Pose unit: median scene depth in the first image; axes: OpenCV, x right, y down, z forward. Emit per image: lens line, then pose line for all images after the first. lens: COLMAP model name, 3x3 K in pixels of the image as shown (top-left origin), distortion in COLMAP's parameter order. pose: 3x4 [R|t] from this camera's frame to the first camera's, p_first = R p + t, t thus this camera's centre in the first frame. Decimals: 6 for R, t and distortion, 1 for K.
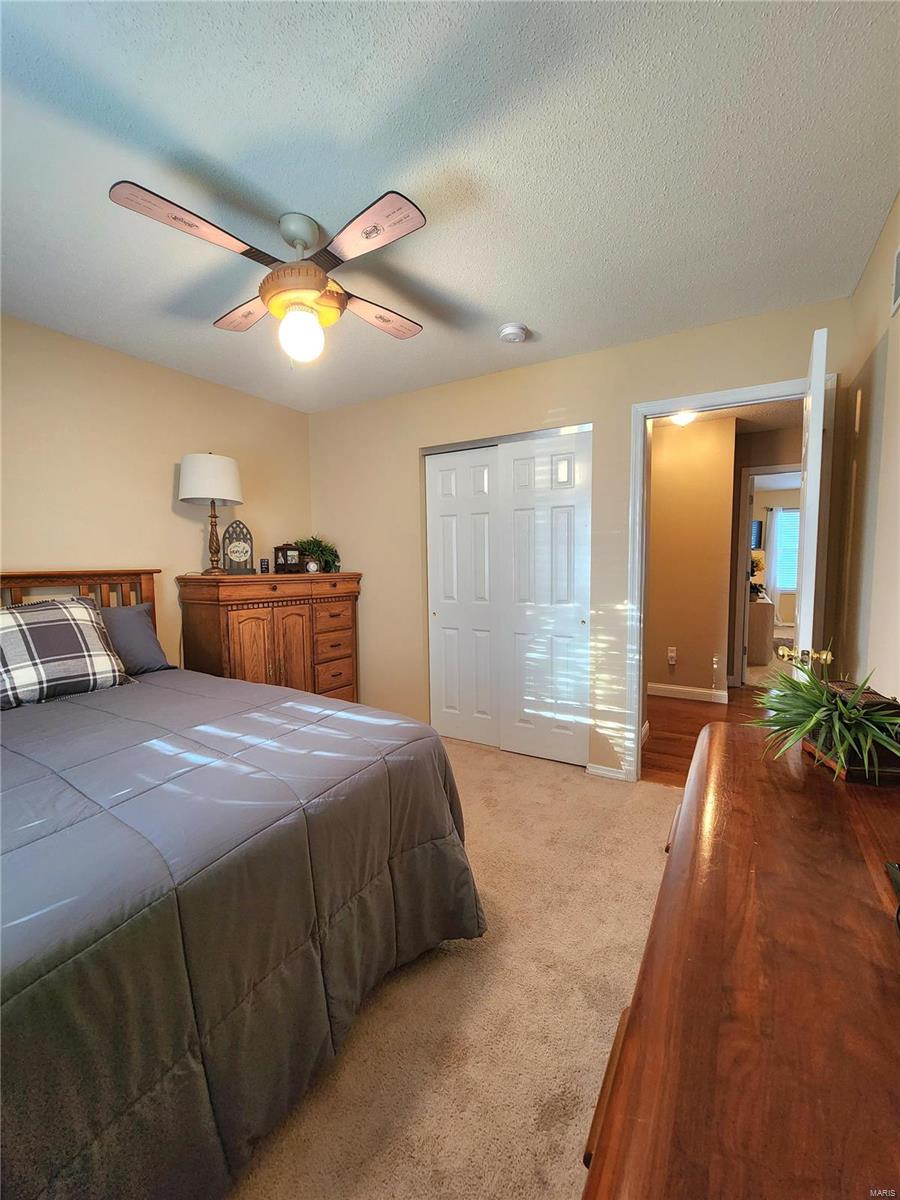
lens RADIAL K [[484.2, 0, 454.0], [0, 484.2, 603.2], [0, 0, 1]] dist [0.000113, -0.002671]
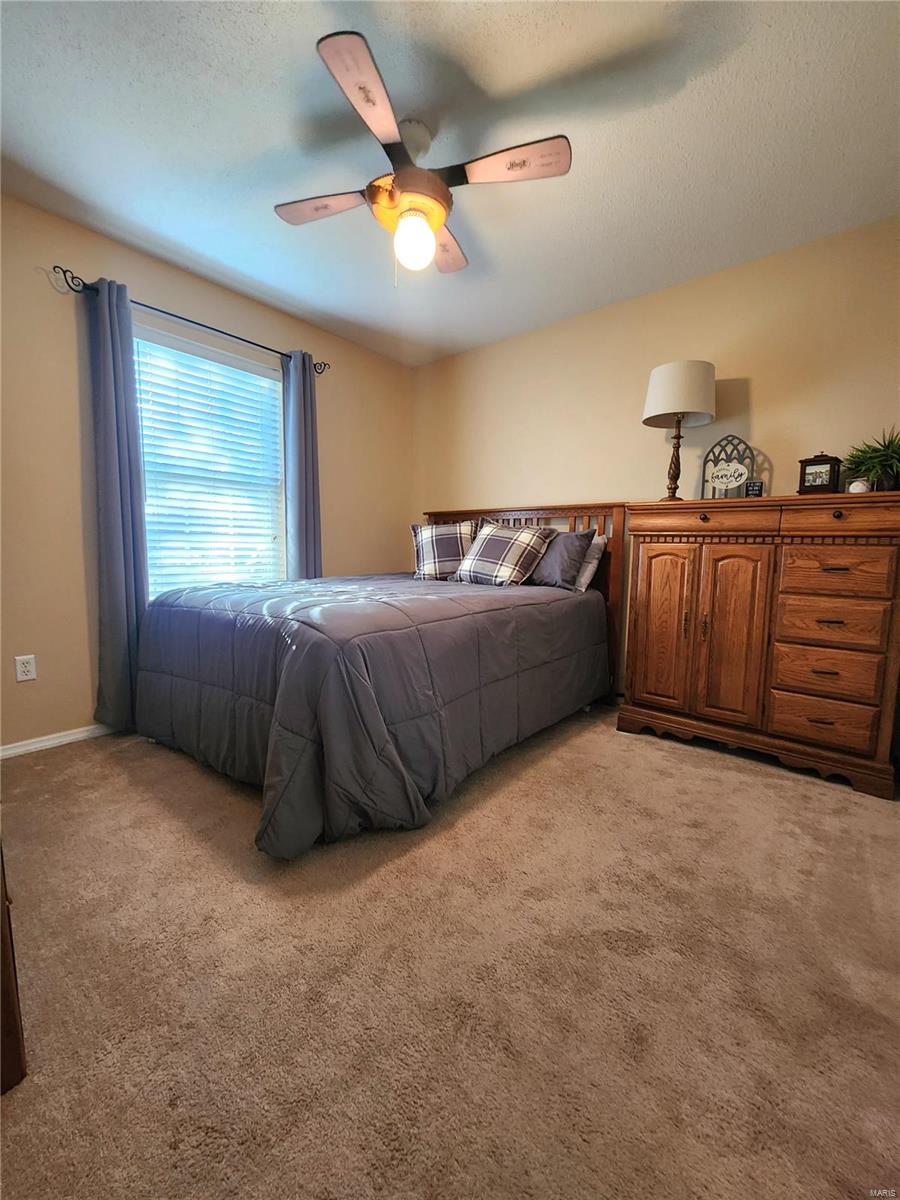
lens RADIAL K [[484.2, 0, 449.3], [0, 484.2, 600.2], [0, 0, 1]] dist [0.000113, -0.002671]
pose [[-0.164346, 0.113707, -0.979827, 0.420354], [-0.096129, 0.986759, 0.130635, 0.033185], [0.981708, 0.115659, -0.151239, 0.694519]]
